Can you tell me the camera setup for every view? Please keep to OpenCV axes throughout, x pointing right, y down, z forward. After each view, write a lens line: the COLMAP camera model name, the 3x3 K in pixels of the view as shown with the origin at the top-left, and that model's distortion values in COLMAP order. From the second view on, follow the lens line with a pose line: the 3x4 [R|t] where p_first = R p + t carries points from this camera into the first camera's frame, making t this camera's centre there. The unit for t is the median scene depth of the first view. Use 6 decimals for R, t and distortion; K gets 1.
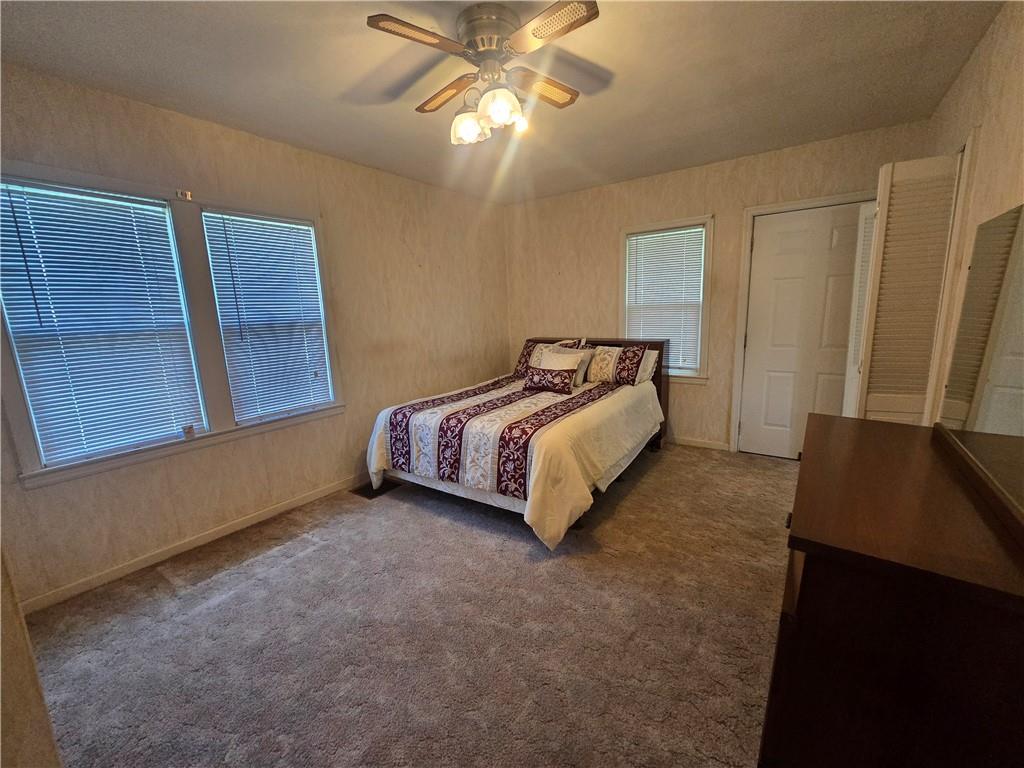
lens RADIAL K [[420.6, 0, 509.7], [0, 420.6, 386.9], [0, 0, 1]] dist [-0.001124, 0.000505]
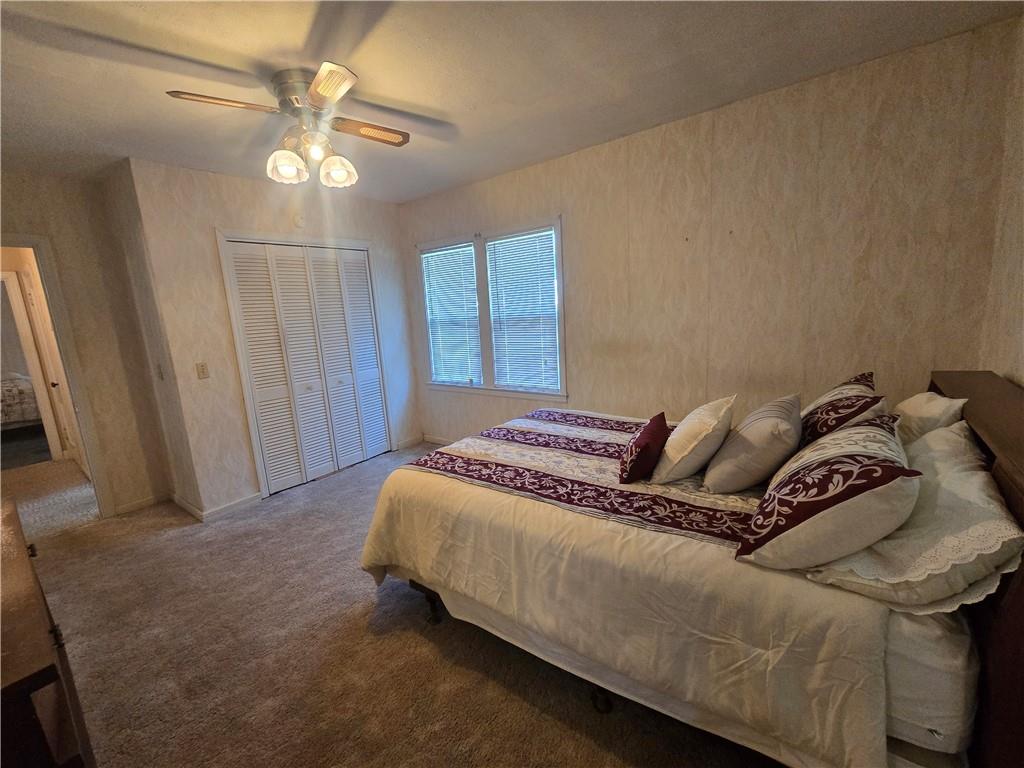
lens RADIAL K [[420.6, 0, 509.7], [0, 420.6, 386.9], [0, 0, 1]] dist [-0.001124, 0.000505]
pose [[-0.026832, 0.219727, -0.975192, 0.743147], [-0.126335, 0.966976, 0.221351, -0.228933], [0.991625, 0.129140, 0.001813, 1.006315]]
